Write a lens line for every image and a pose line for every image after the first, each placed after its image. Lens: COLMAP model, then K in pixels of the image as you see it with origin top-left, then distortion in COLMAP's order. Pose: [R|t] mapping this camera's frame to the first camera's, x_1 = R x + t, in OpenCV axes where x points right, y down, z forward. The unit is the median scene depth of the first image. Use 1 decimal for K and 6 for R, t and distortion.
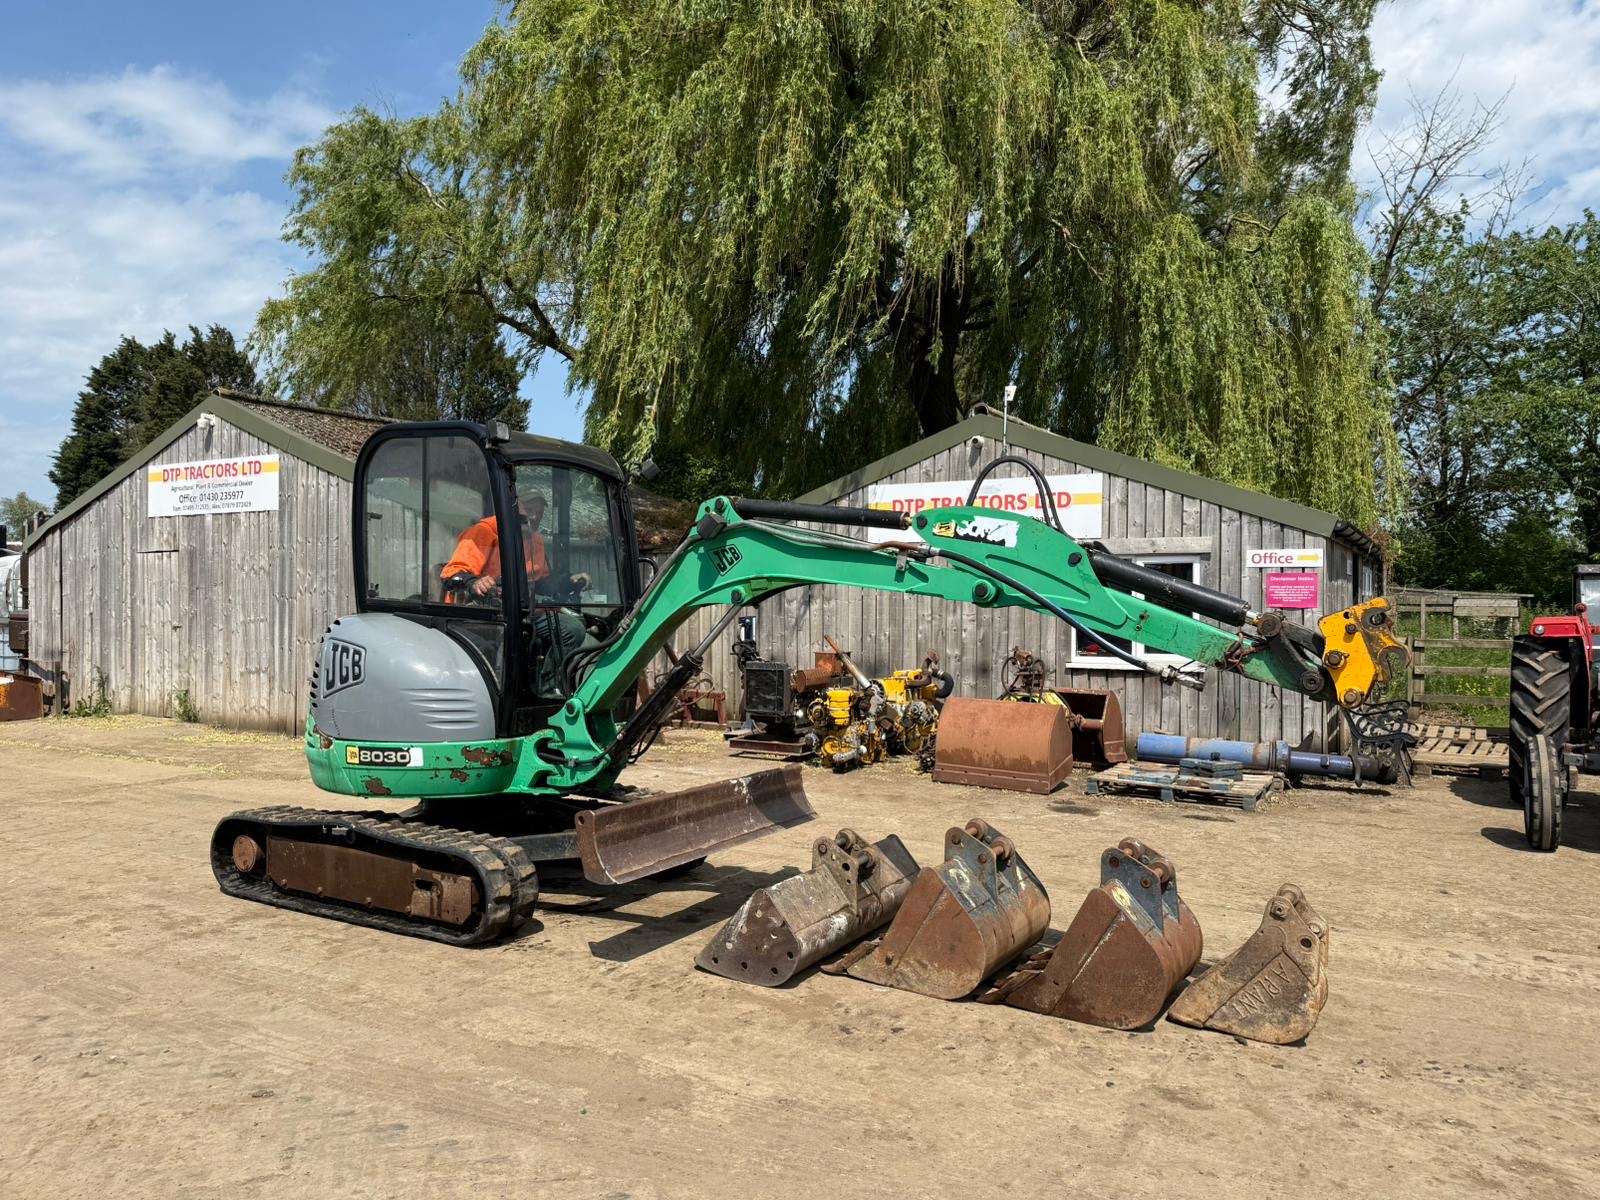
lens RADIAL K [[1120.9, 0, 797.8], [0, 1120.9, 606.6], [0, 0, 1]] dist [0.038183, -0.048656]
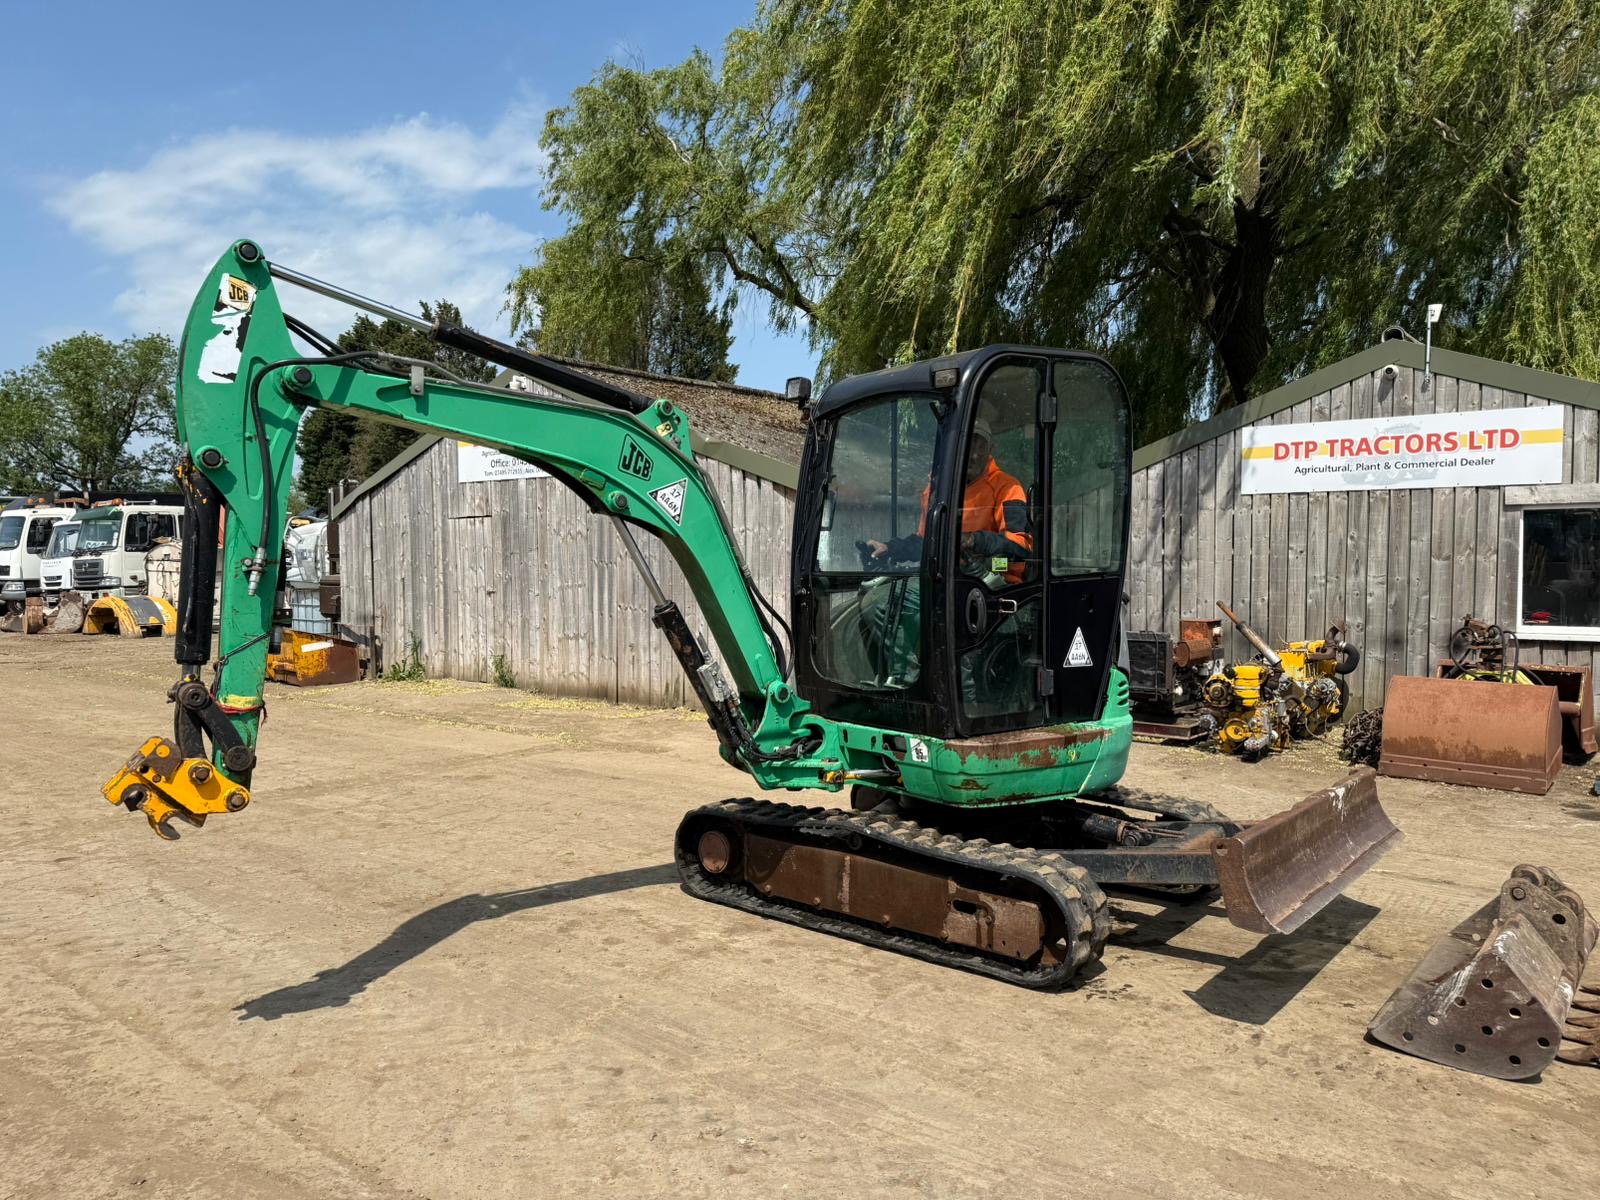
lens RADIAL K [[1120.9, 0, 798.2], [0, 1120.9, 604.2], [0, 0, 1]] dist [0.038183, -0.048656]
pose [[0.987510, -0.001727, -0.157544, -0.272732], [0.007162, 0.999398, 0.033939, -0.006619], [0.157391, -0.034644, 0.986929, 0.138910]]
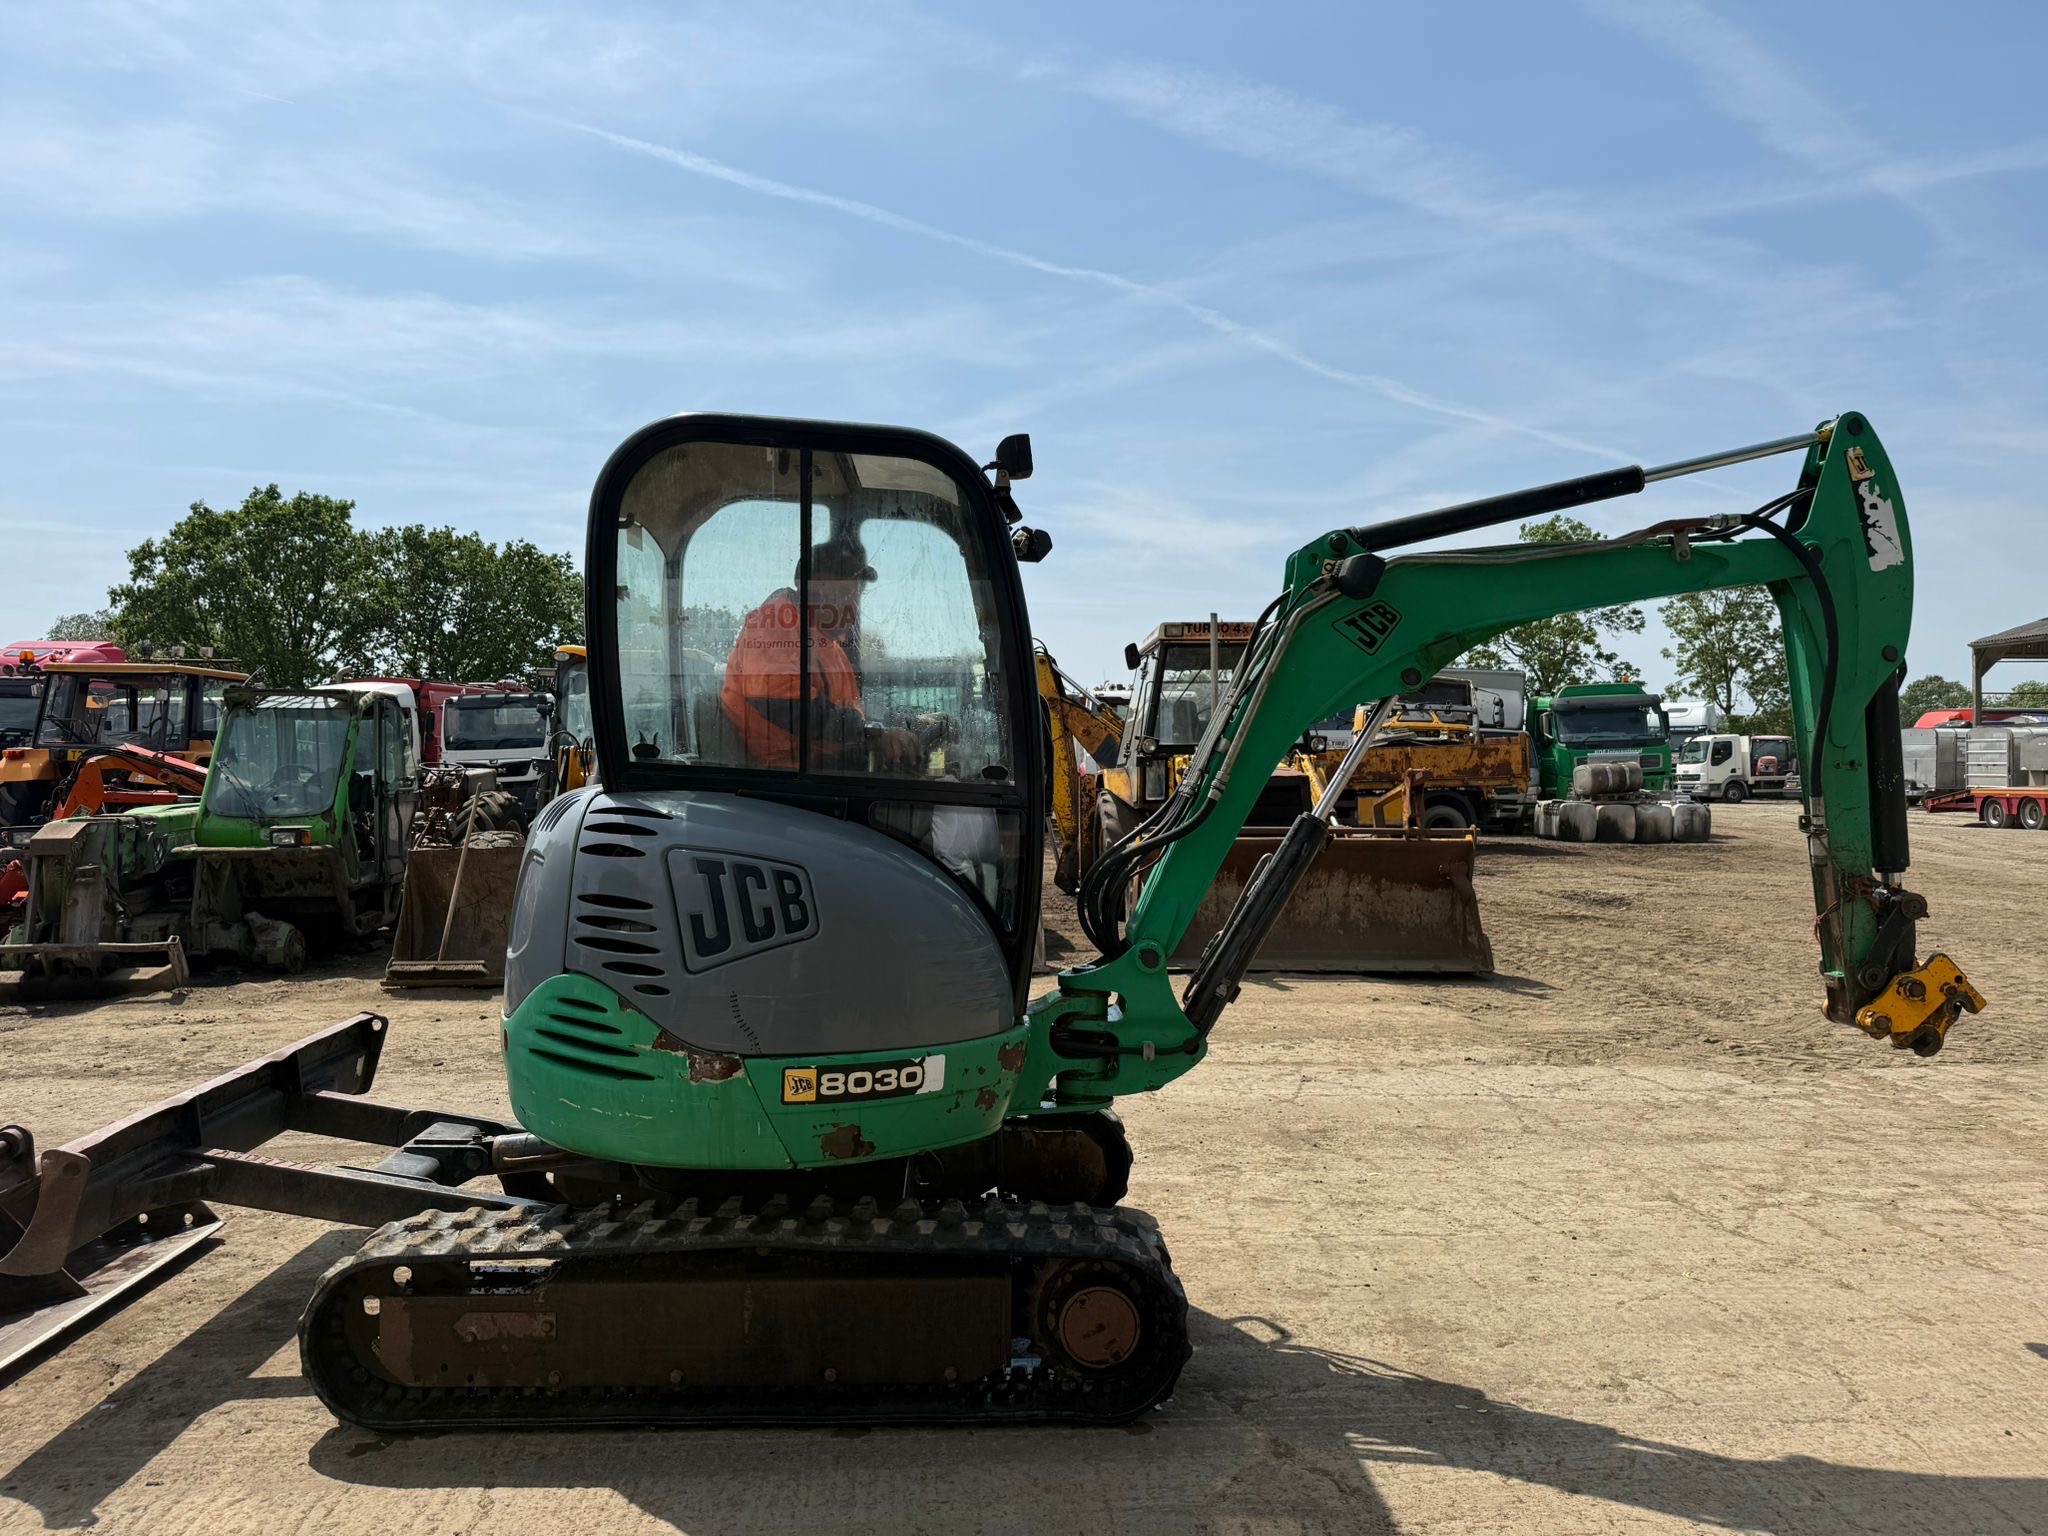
lens RADIAL K [[1434.7, 0, 1025.0], [0, 1434.7, 765.0], [0, 0, 1]] dist [0.038183, -0.048656]
pose [[-0.842651, -0.000348, -0.538460, -0.016858], [-0.007750, 0.999904, 0.011482, -0.012931], [0.538404, 0.013849, -0.842573, 1.624431]]
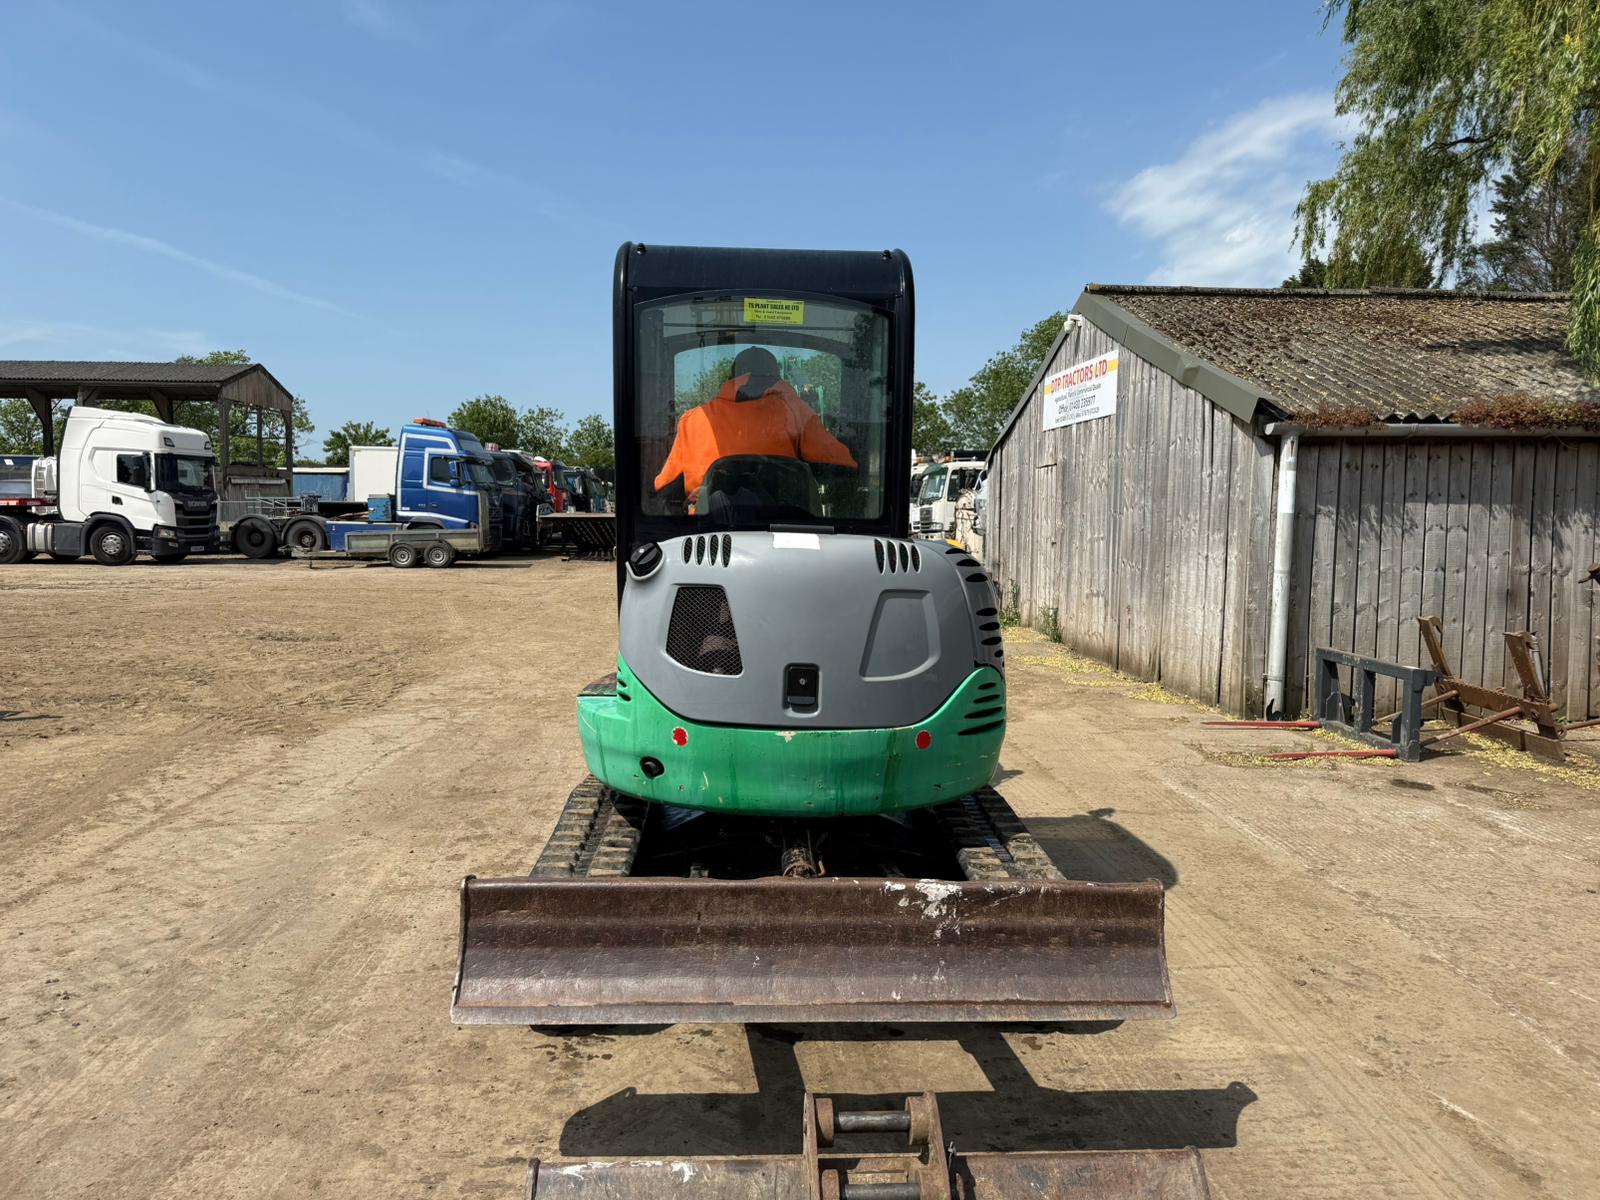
lens RADIAL K [[1120.9, 0, 801.2], [0, 1120.9, 591.5], [0, 0, 1]] dist [0.038183, -0.048656]
pose [[0.556391, 0.064803, -0.828390, 0.282954], [-0.016093, 0.997608, 0.067231, -0.004393], [0.830765, -0.024076, 0.556102, 0.619186]]
